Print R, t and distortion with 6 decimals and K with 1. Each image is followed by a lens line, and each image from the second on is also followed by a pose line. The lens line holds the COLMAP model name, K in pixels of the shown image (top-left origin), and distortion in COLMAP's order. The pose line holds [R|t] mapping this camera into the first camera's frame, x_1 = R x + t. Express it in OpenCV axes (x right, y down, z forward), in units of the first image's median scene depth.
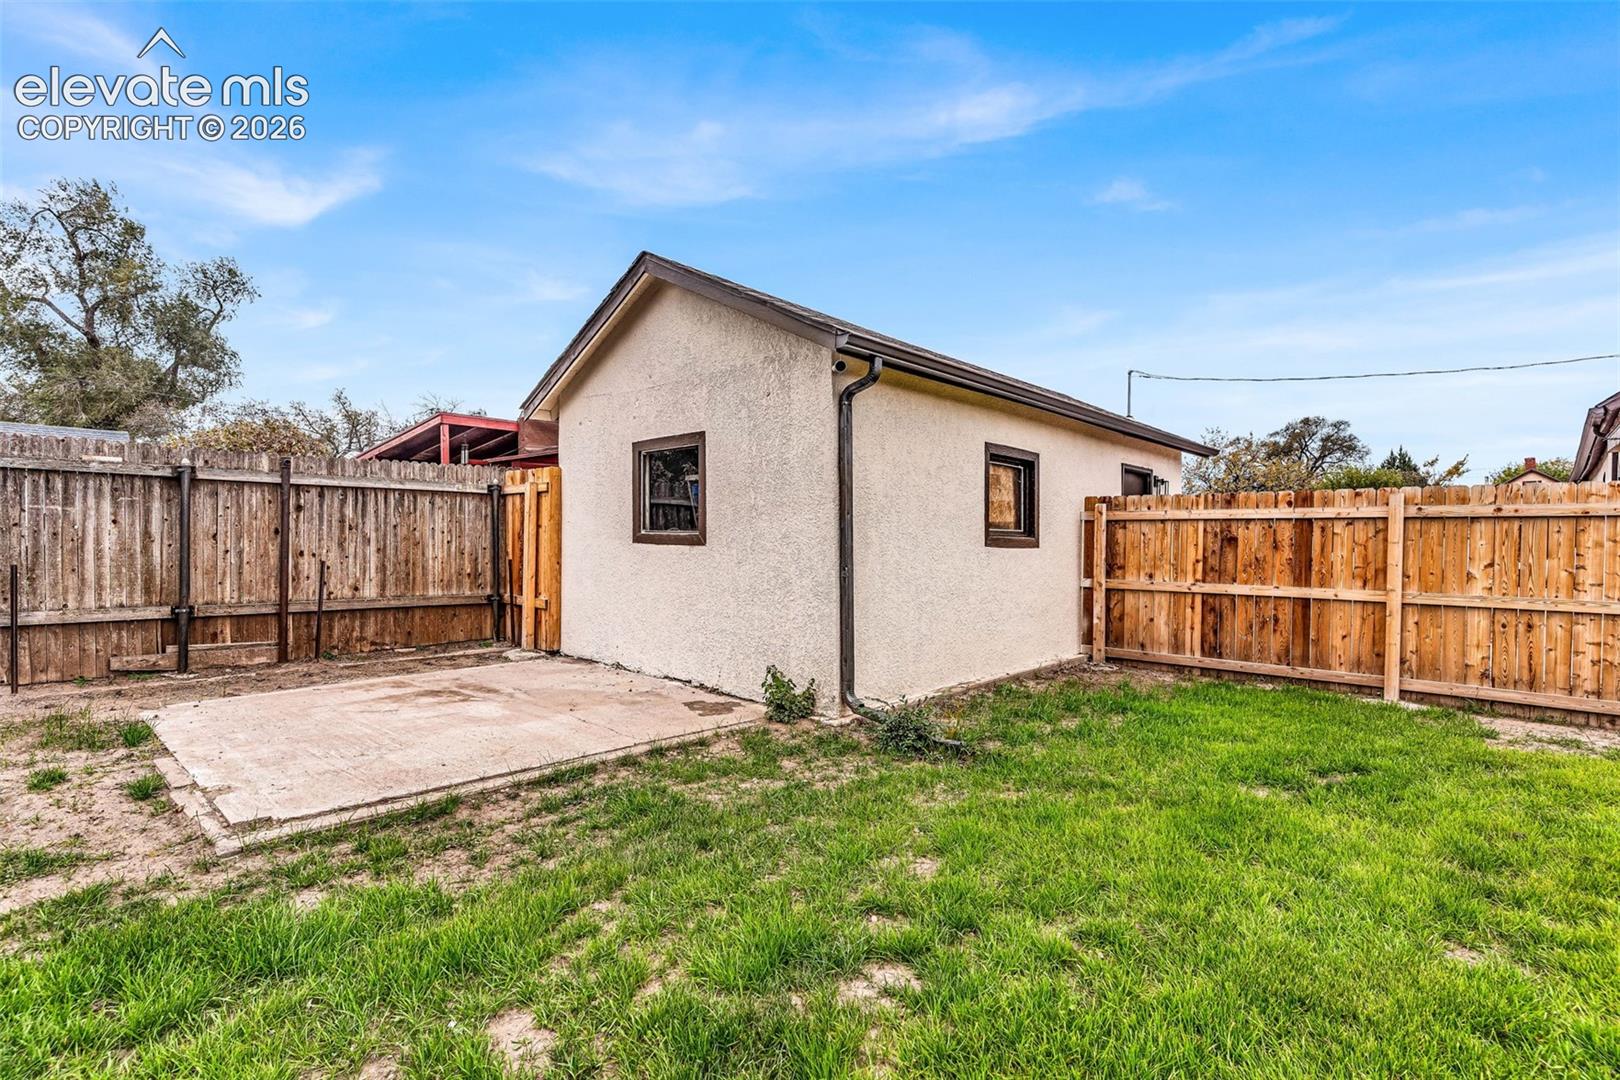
lens RADIAL K [[758.0, 0, 807.5], [0, 758.0, 526.7], [0, 0, 1]] dist [0.000968, -0.000116]
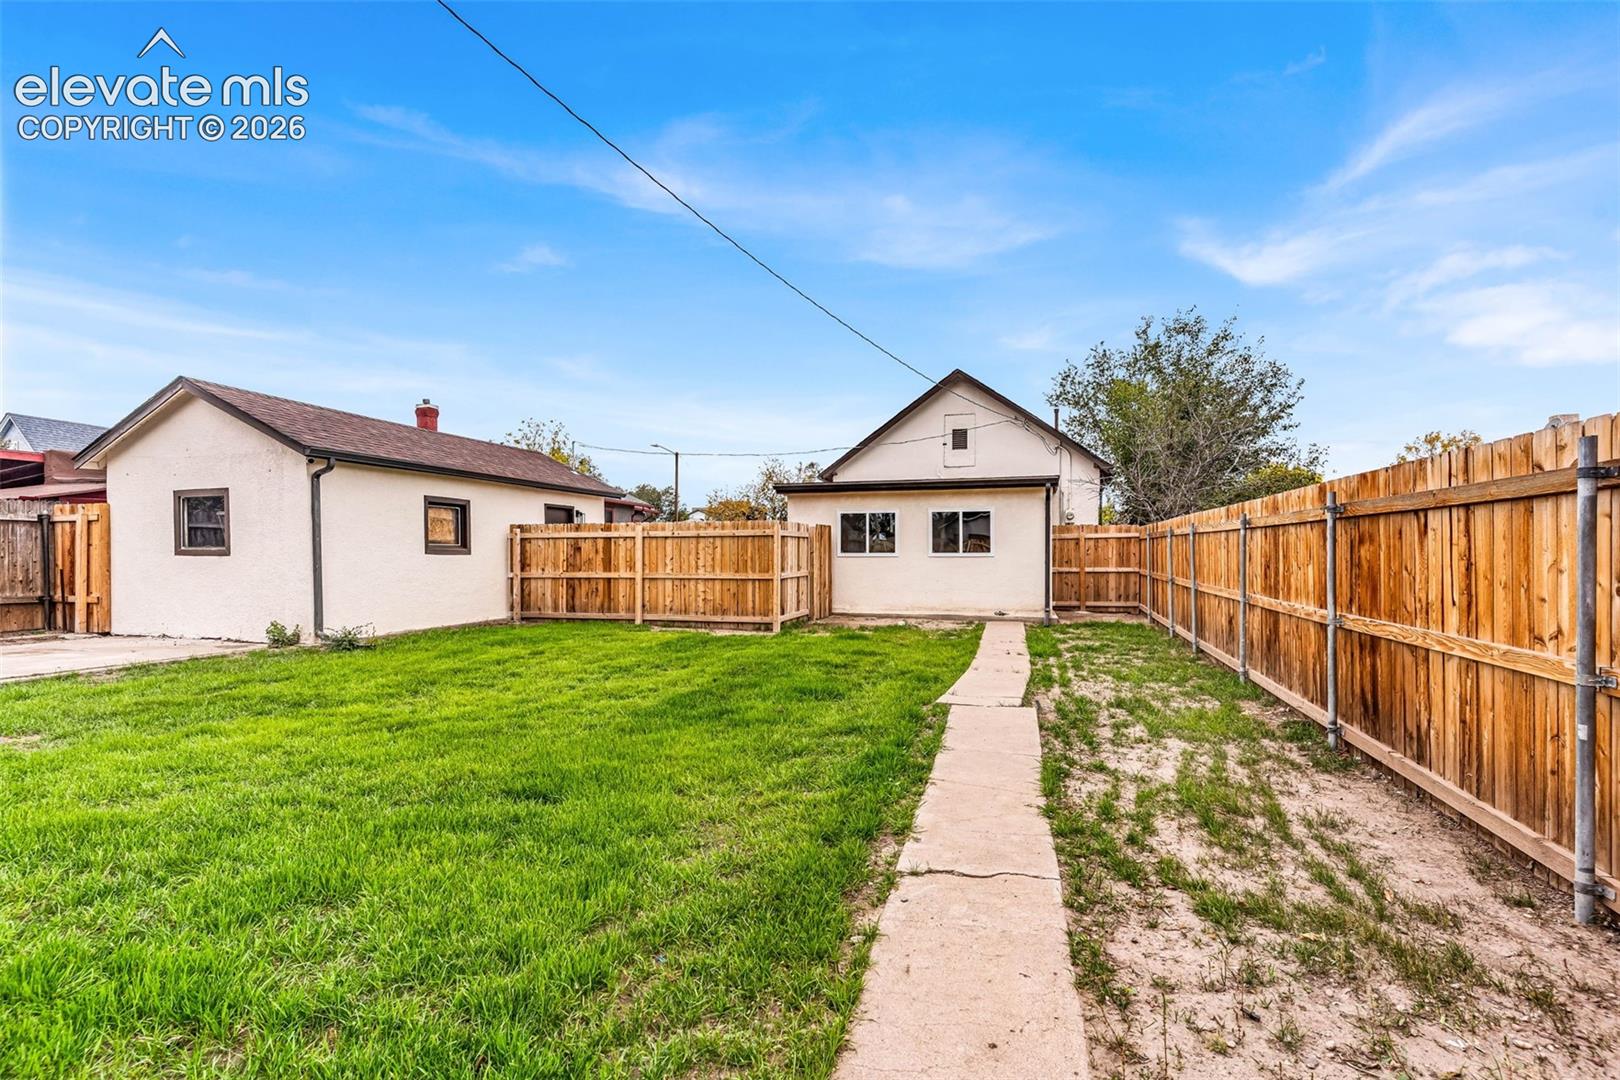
lens RADIAL K [[768.3, 0, 803.2], [0, 768.3, 546.1], [0, 0, 1]] dist [0.001890, 0.000005]
pose [[0.893071, -0.010882, 0.449784, 0.195546], [0.006929, 0.999922, 0.010434, -0.004710], [-0.449863, -0.006201, 0.893076, -0.915793]]
